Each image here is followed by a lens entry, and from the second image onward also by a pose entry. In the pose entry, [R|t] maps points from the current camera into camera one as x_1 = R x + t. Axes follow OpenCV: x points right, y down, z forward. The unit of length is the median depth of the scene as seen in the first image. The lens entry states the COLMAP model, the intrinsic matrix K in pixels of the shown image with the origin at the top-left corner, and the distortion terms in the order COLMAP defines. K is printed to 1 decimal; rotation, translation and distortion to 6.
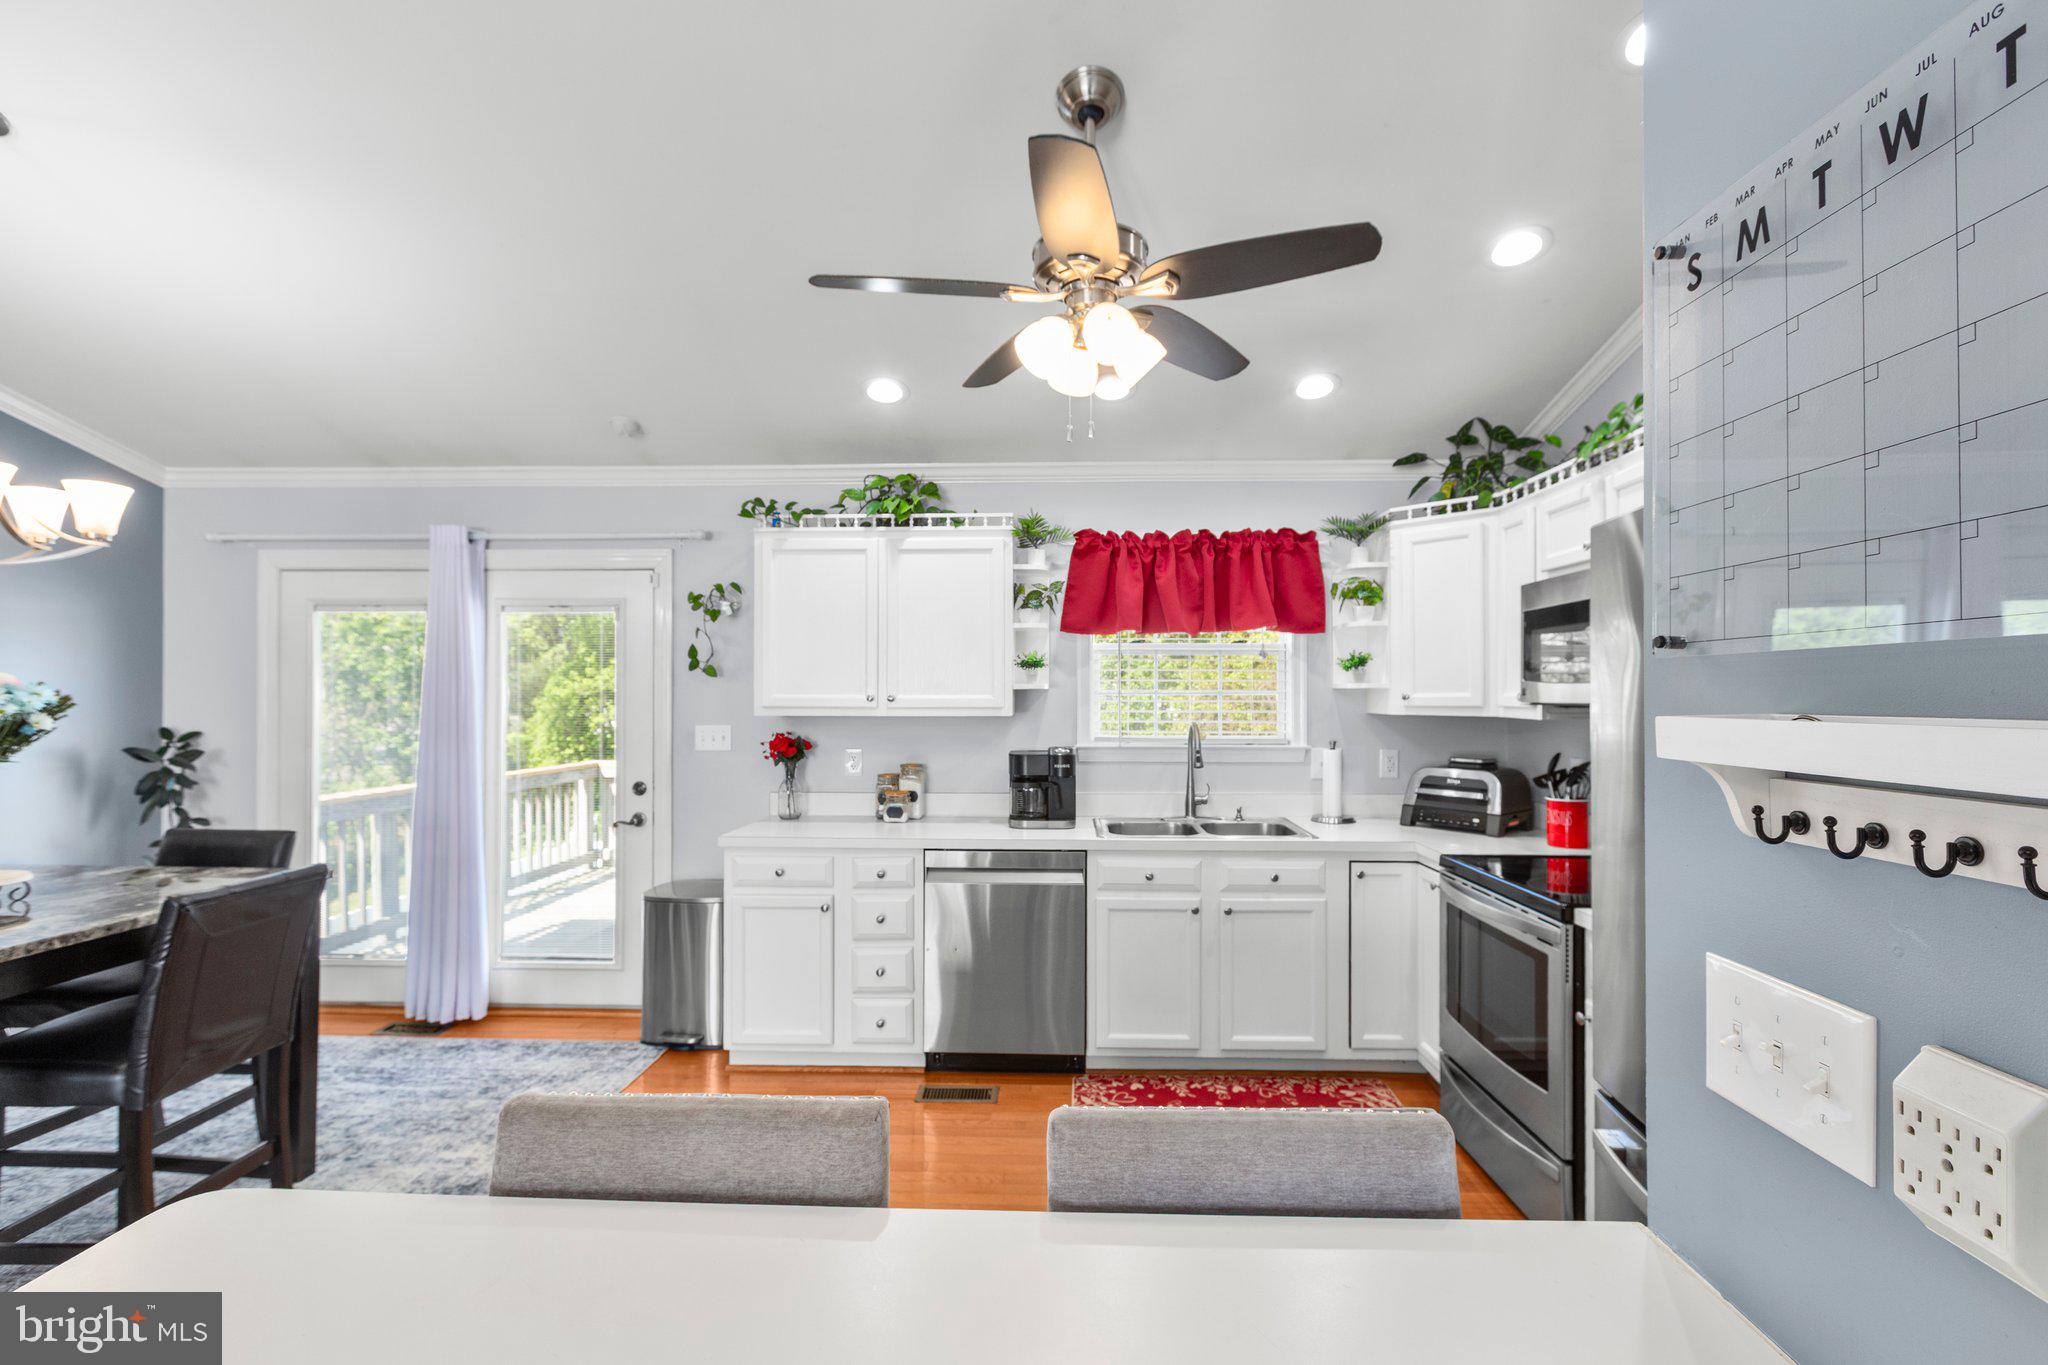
lens RADIAL K [[918.8, 0, 1029.1], [0, 918.8, 687.7], [0, 0, 1]] dist [-0.000916, 0.000046]
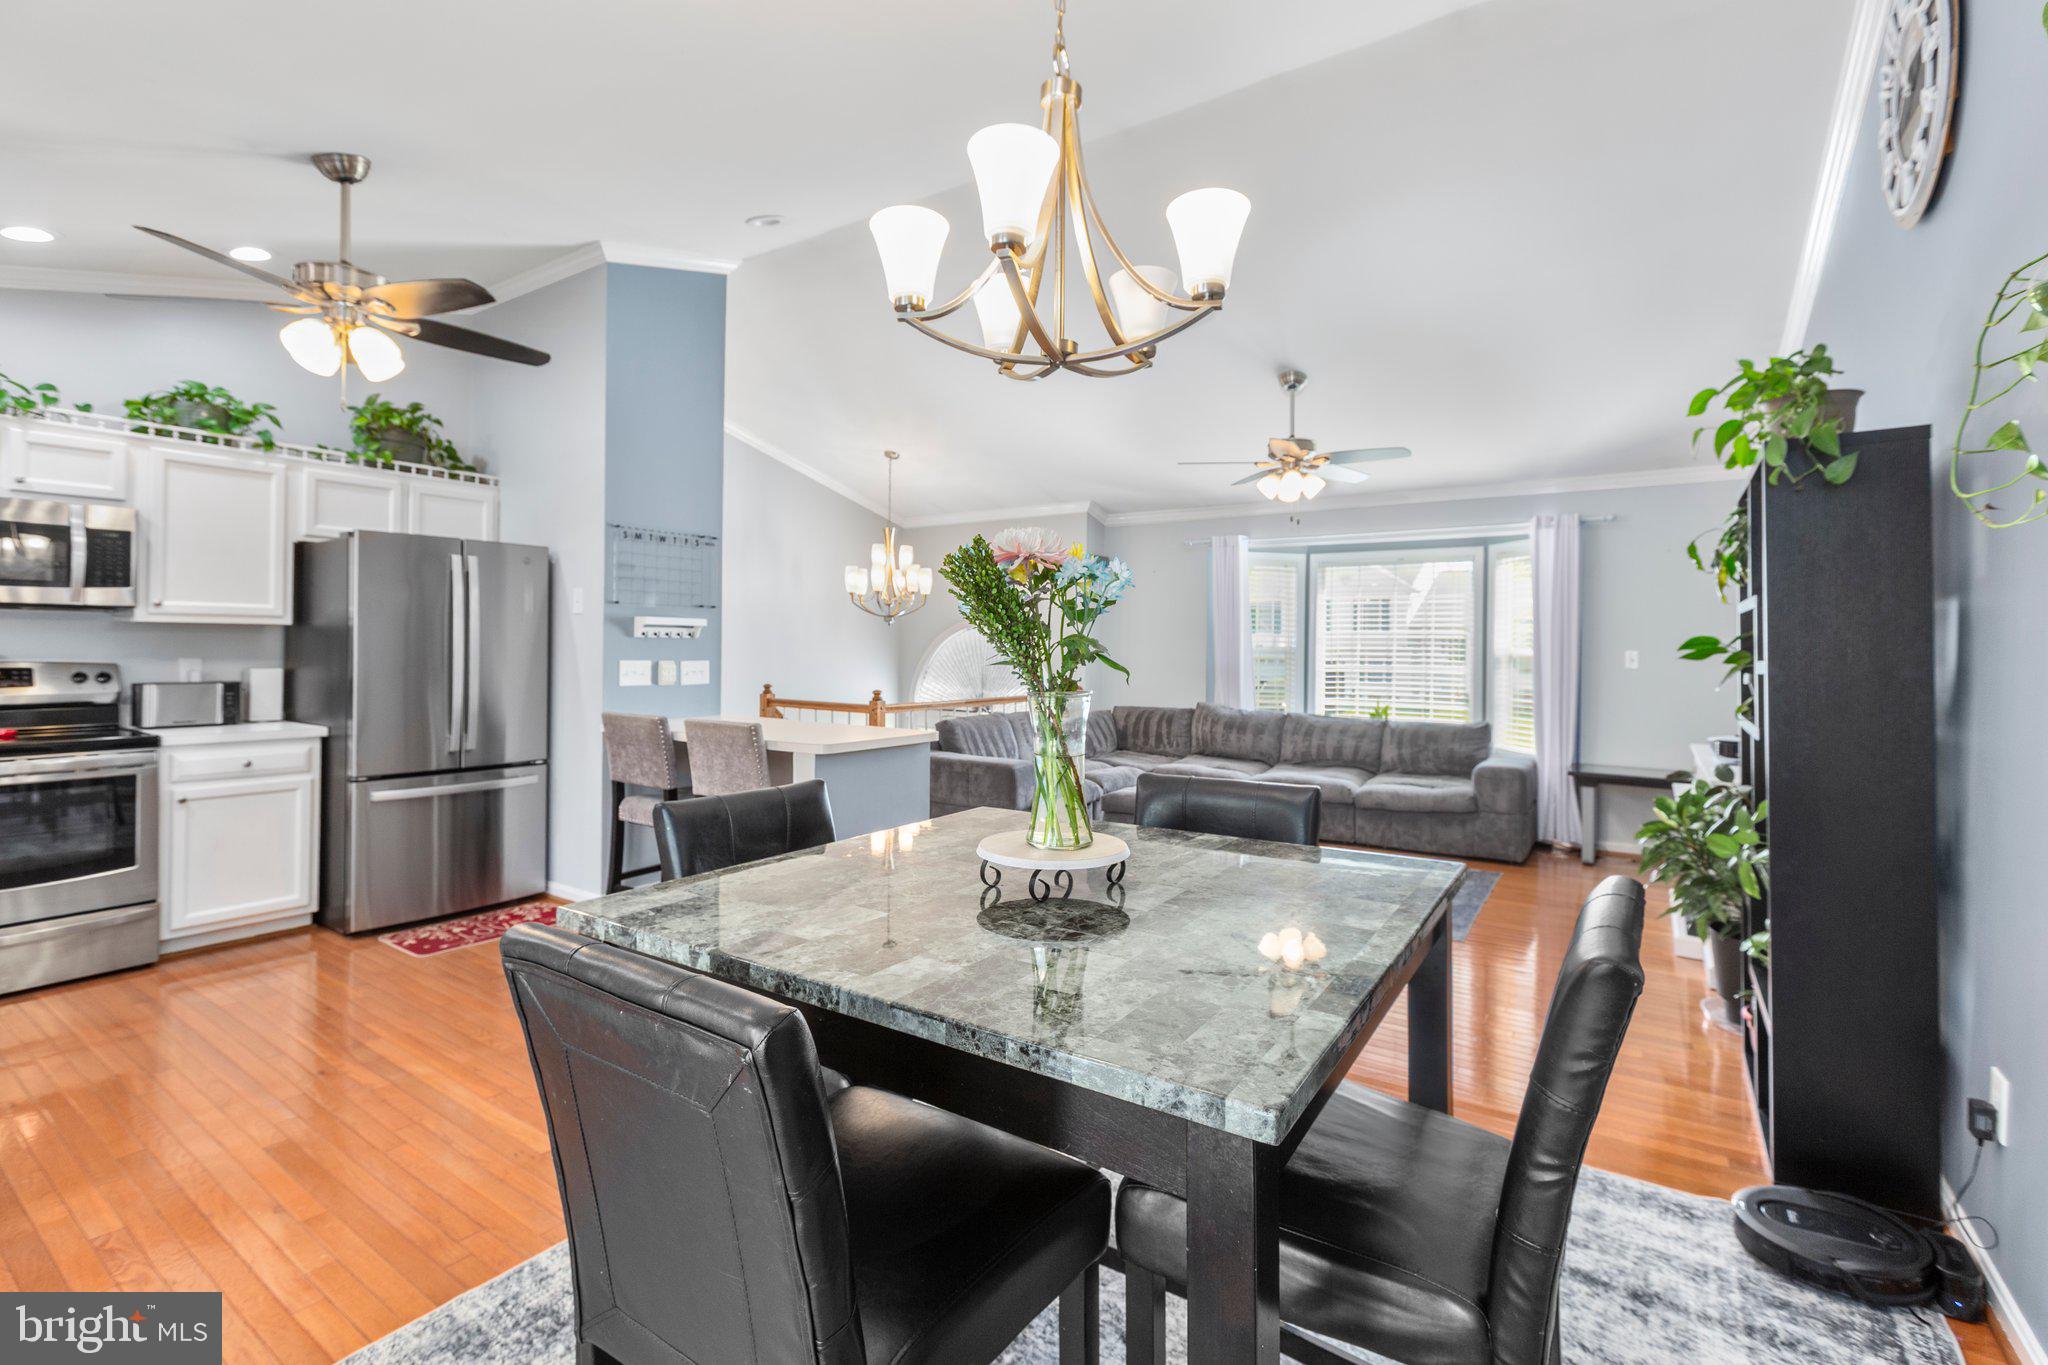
lens RADIAL K [[915.9, 0, 1015.1], [0, 915.9, 640.5], [0, 0, 1]] dist [0.000102, -0.000255]
pose [[-0.844720, -0.007974, 0.535149, -0.894494], [-0.018284, 0.999735, -0.013965, 0.044188], [-0.534896, -0.021581, -0.844642, 0.941573]]
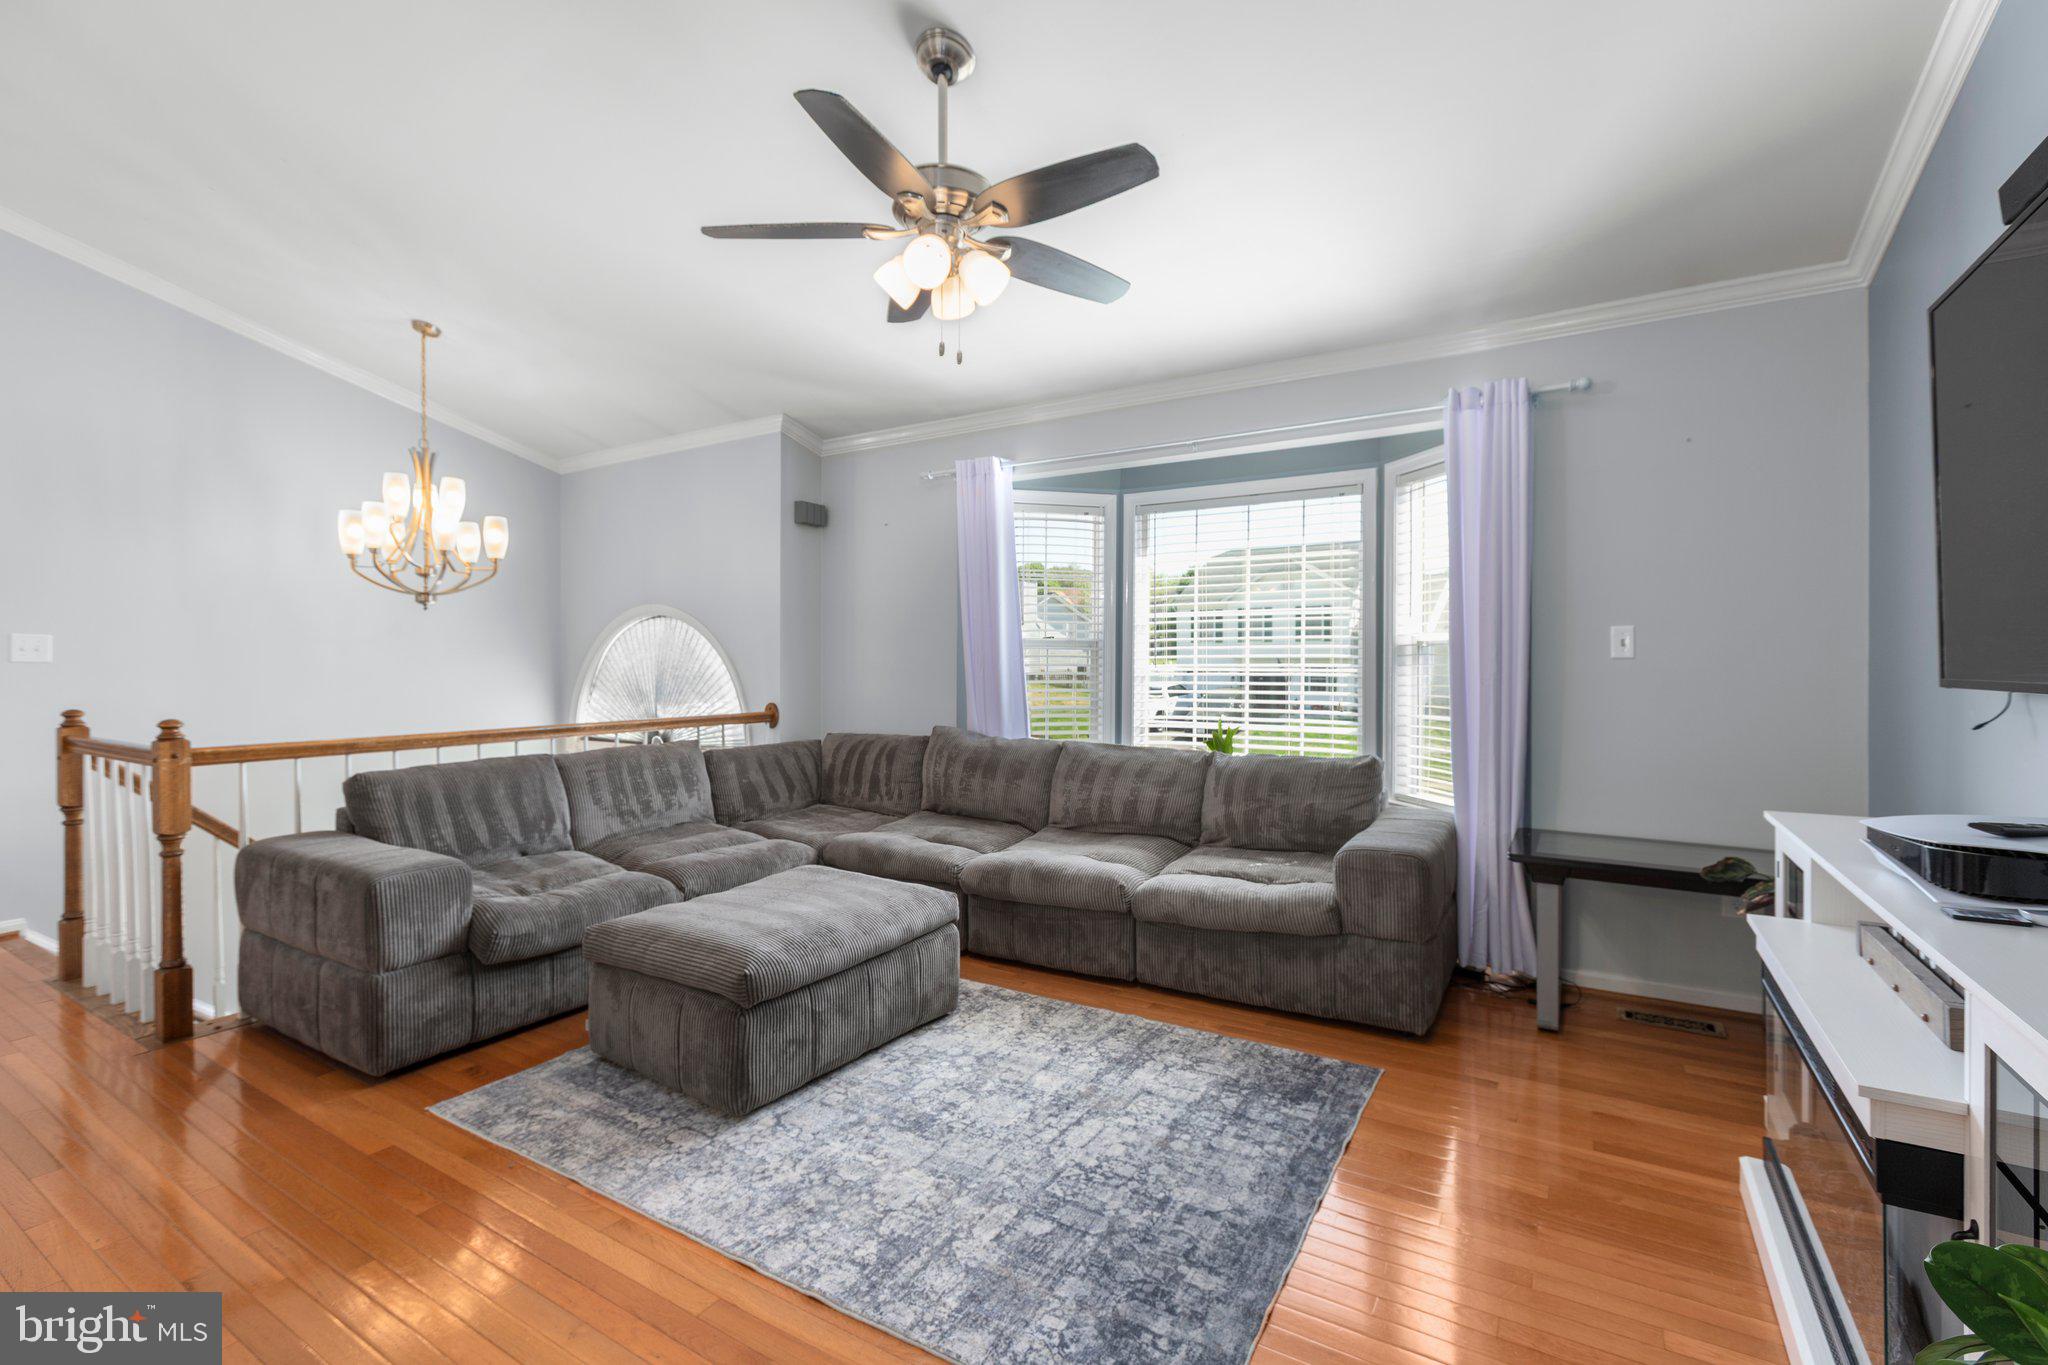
lens RADIAL K [[902.4, 0, 1026.2], [0, 902.4, 665.3], [0, 0, 1]] dist [-0.000601, -0.000011]
pose [[-0.870370, -0.002625, 0.492391, -0.878028], [-0.004642, 0.999985, -0.002874, 0.062574], [-0.492376, -0.004787, -0.870370, 0.083607]]
